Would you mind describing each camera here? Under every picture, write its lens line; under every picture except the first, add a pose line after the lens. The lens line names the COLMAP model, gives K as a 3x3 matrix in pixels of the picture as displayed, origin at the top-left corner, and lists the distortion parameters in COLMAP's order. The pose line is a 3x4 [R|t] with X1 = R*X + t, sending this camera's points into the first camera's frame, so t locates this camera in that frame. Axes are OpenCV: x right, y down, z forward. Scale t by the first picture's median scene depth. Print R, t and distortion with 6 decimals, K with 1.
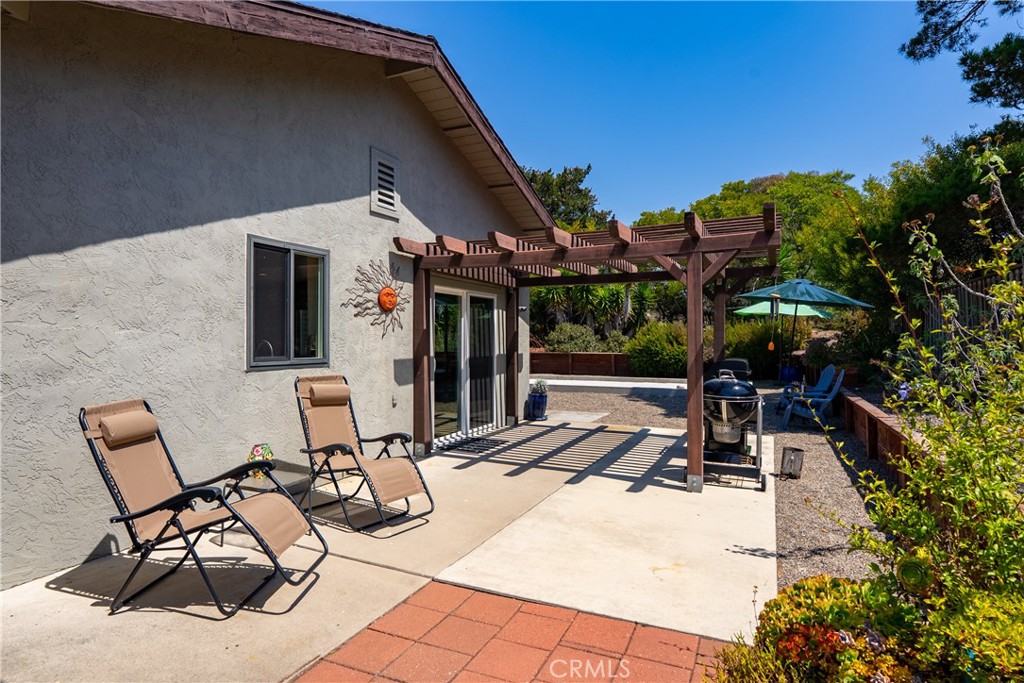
lens RADIAL K [[577.5, 0, 512.0], [0, 577.5, 341.5], [0, 0, 1]] dist [0.001599, 0.000313]
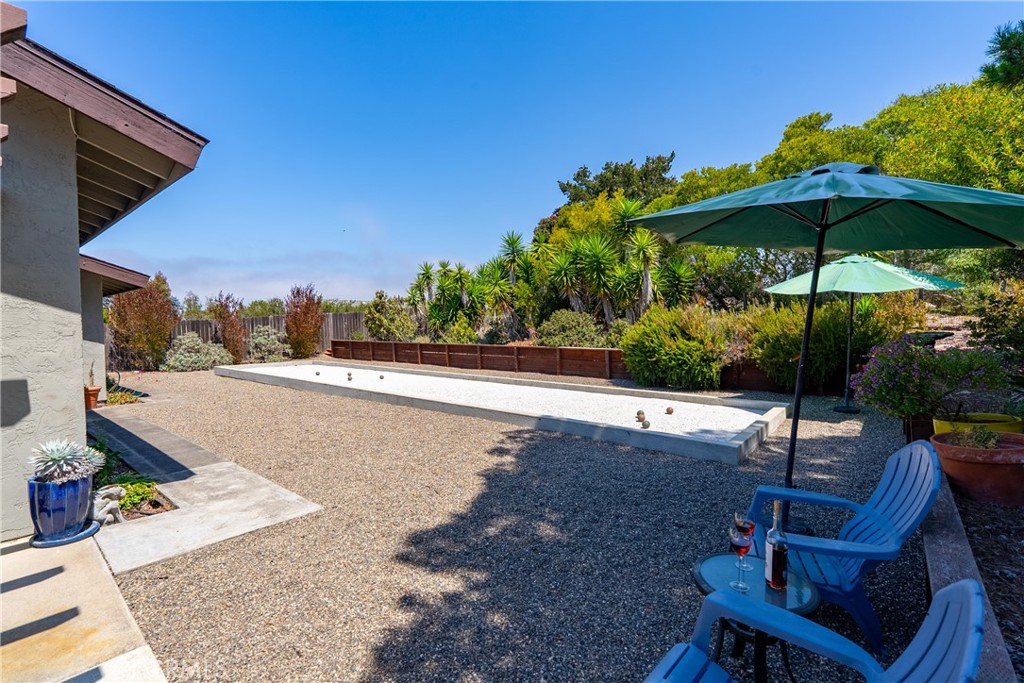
lens RADIAL K [[461.7, 0, 512.0], [0, 461.7, 341.5], [0, 0, 1]] dist [-0.001649, -0.000048]
pose [[0.962180, 0.003847, -0.272386, 0.209297], [0.004270, 0.999565, 0.029199, -0.007351], [0.272380, -0.029258, 0.961745, 0.364959]]
